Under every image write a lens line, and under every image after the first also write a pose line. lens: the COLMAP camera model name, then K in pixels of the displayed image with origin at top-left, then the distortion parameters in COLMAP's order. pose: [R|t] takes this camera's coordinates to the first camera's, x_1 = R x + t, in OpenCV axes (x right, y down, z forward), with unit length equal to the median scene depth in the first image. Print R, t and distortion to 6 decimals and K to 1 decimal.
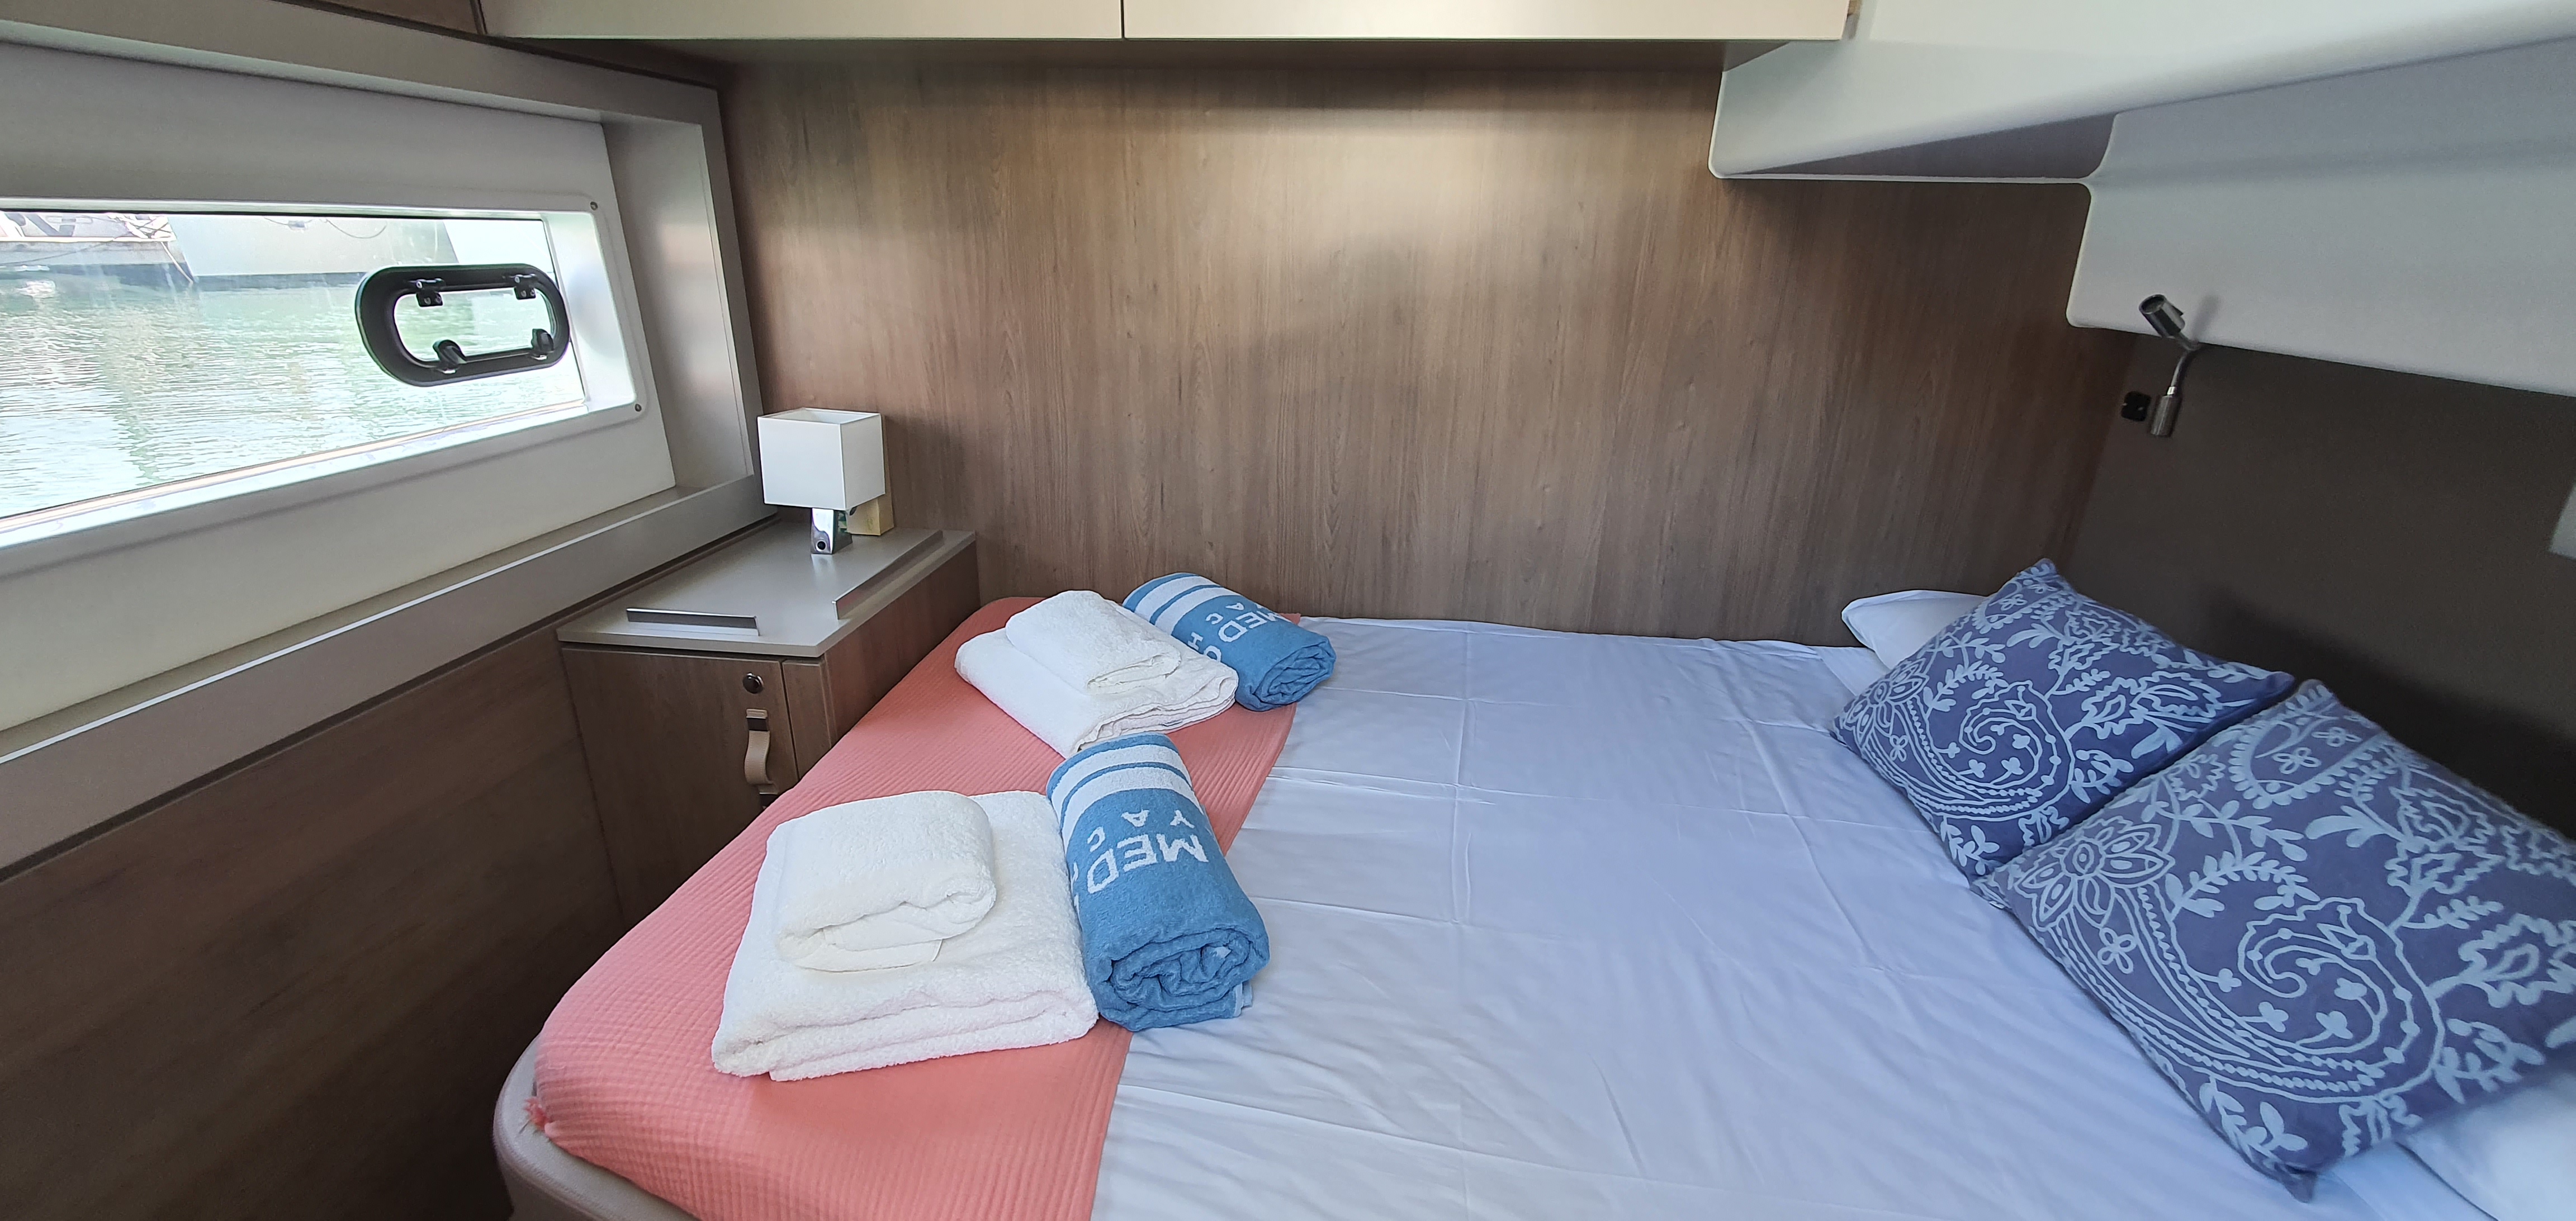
lens RADIAL K [[1034.0, 0, 1269.4], [0, 1034.0, 604.3], [0, 0, 1]] dist [0.000636, -0.000429]
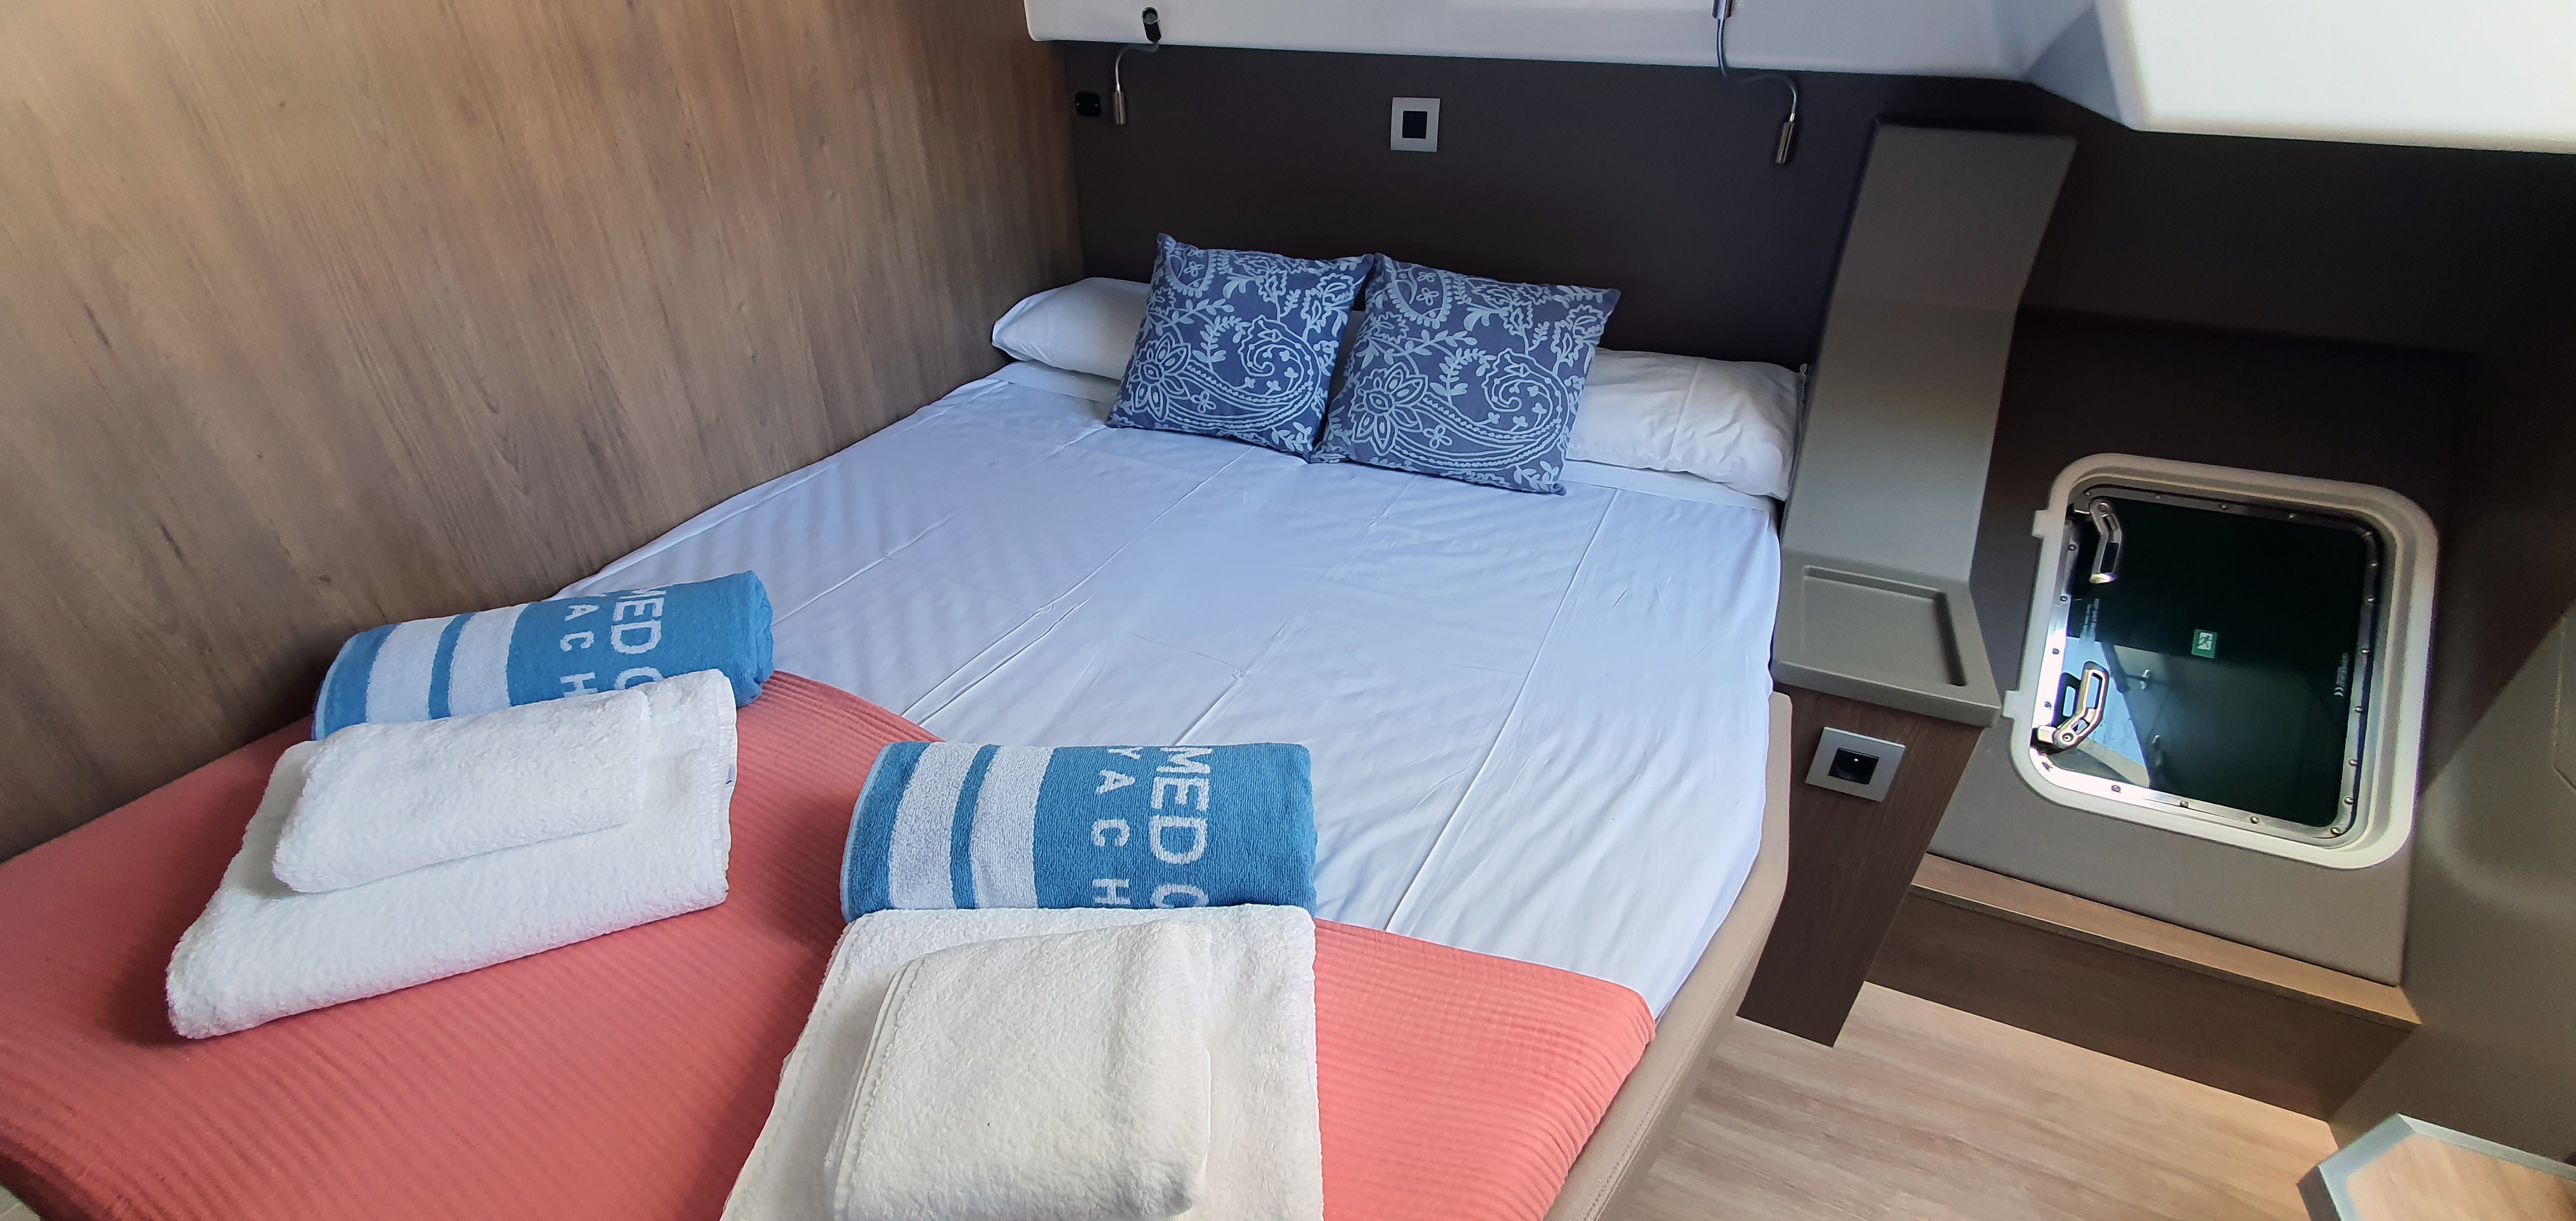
lens RADIAL K [[1034.0, 0, 1269.4], [0, 1034.0, 604.3], [0, 0, 1]] dist [0.000636, -0.000429]
pose [[0.291458, -0.520178, 0.802787, -0.599137], [0.326391, 0.842939, 0.427696, -0.194518], [-0.899178, 0.137367, 0.415462, 0.473837]]
